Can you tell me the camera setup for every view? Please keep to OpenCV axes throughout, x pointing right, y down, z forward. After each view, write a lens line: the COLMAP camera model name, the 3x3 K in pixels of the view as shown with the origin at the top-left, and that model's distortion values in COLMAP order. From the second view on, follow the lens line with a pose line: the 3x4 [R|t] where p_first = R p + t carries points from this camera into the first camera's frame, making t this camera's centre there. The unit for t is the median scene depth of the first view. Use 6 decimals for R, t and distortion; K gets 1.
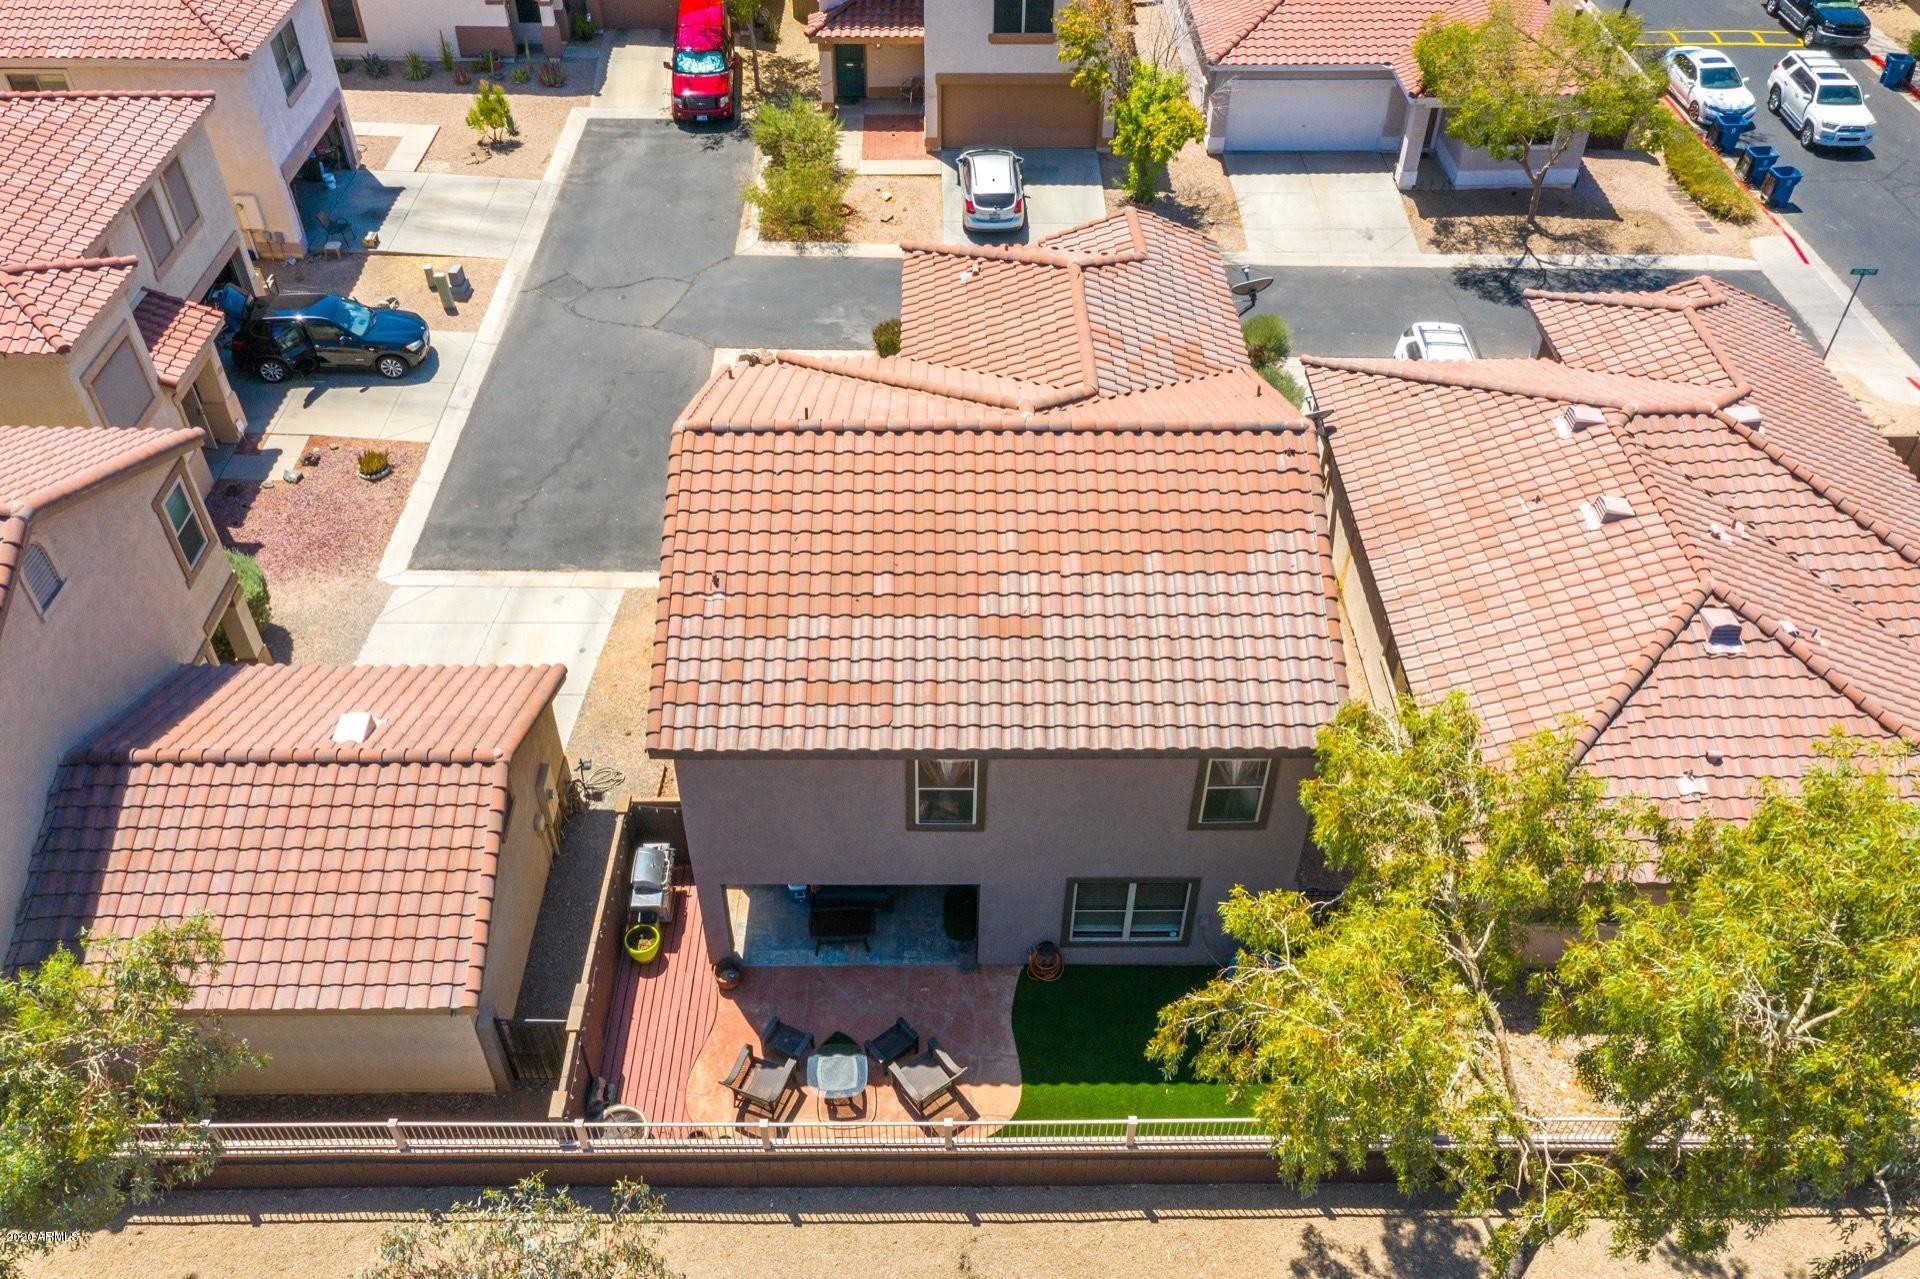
lens RADIAL K [[1540.3, 0, 953.2], [0, 1540.3, 647.3], [0, 0, 1]] dist [0.013513, 0.038708]
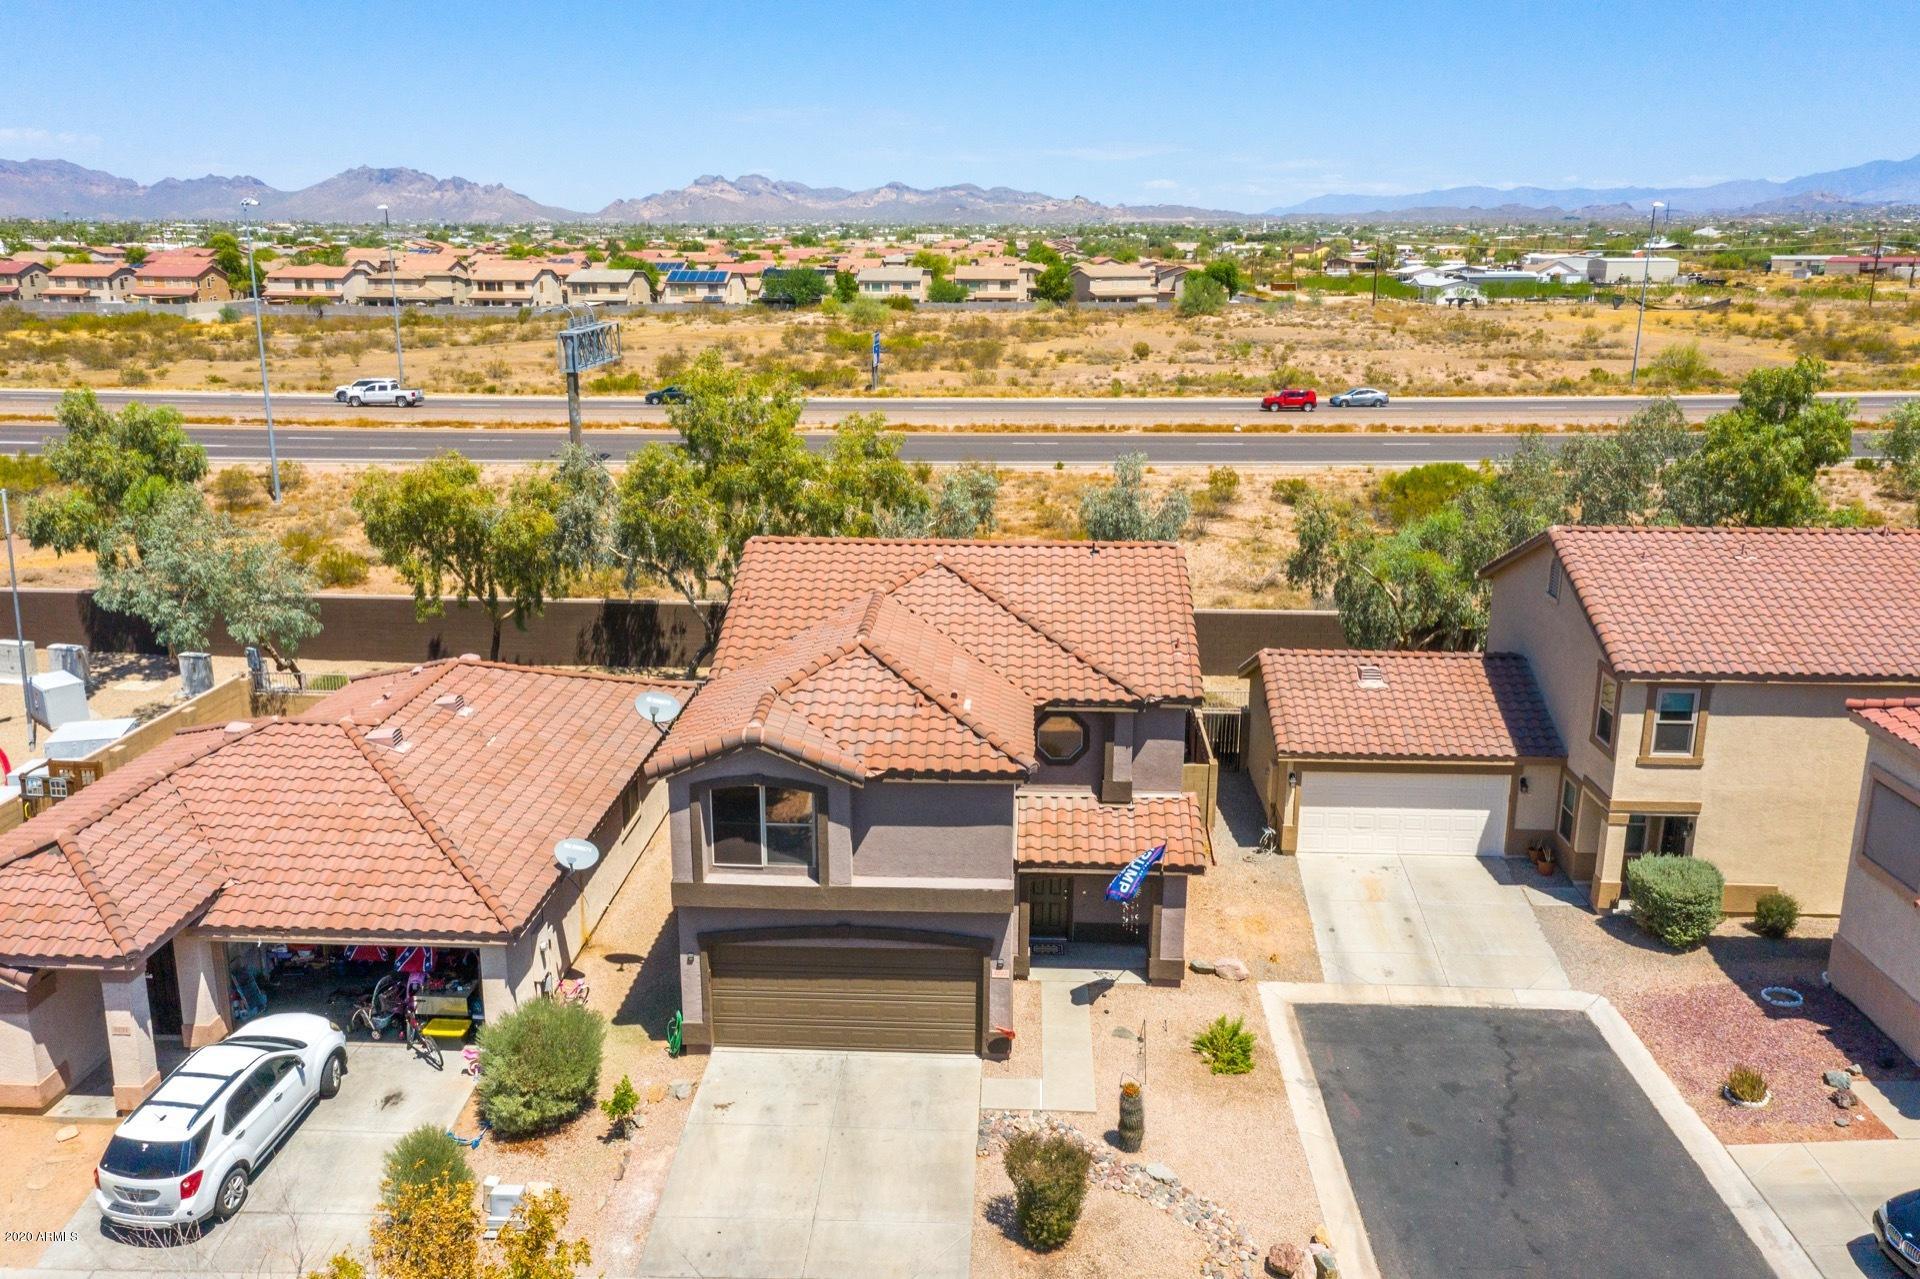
lens RADIAL K [[1540.3, 0, 953.2], [0, 1540.3, 647.3], [0, 0, 1]] dist [0.013513, 0.038708]
pose [[-0.998724, -0.020672, 0.046082, -0.023946], [0.027418, 0.544328, 0.838424, -0.867651], [-0.042416, 0.838617, -0.543067, 1.238670]]
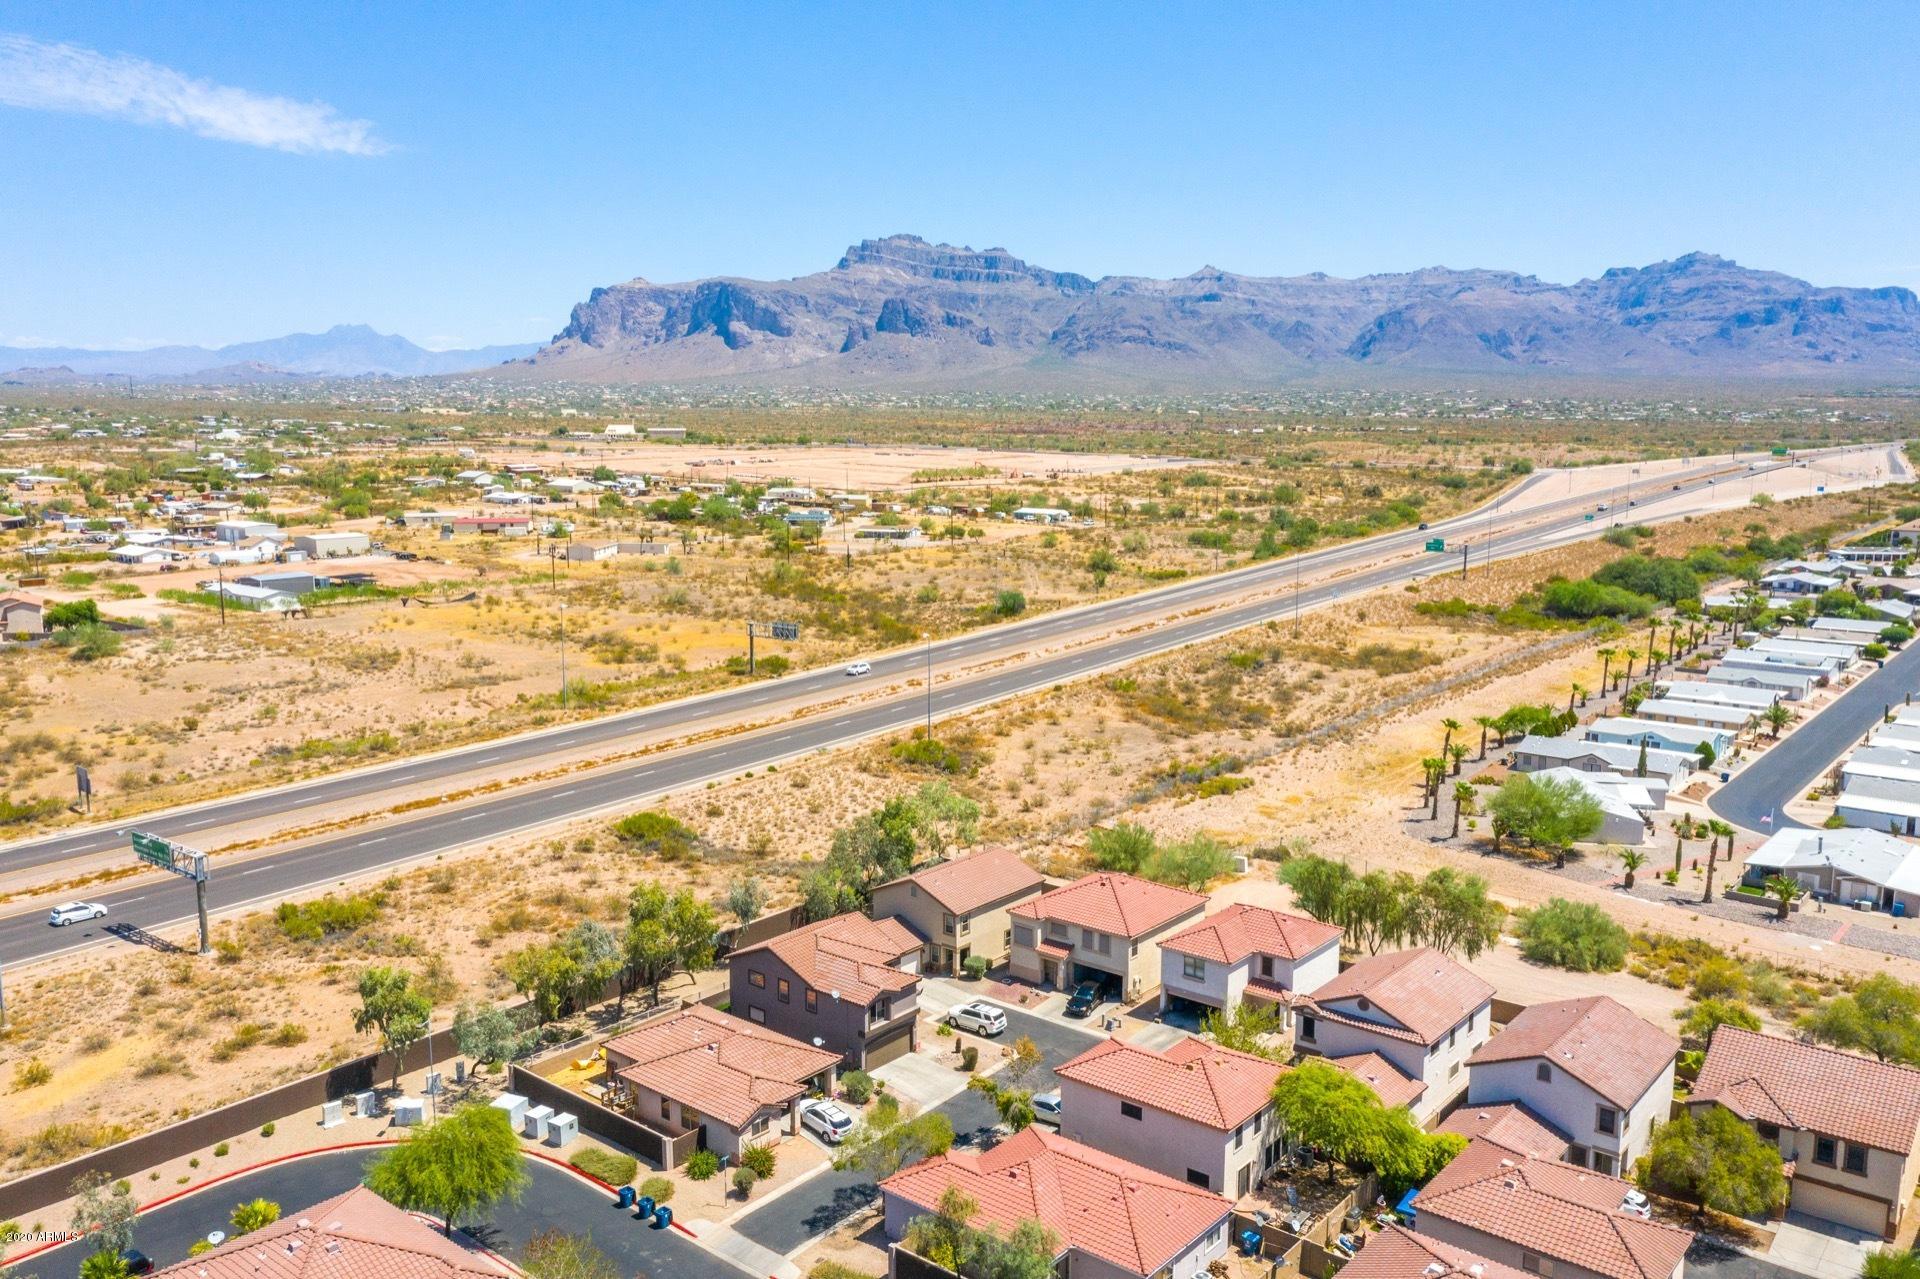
lens RADIAL K [[1534.8, 0, 958.2], [0, 1534.8, 682.9], [0, 0, 1]] dist [0.035077, 0.001184]
pose [[-0.638178, 0.143186, -0.756457, 2.245534], [-0.515398, 0.650445, 0.557930, -2.430127], [0.571921, 0.745935, -0.341302, 1.557992]]
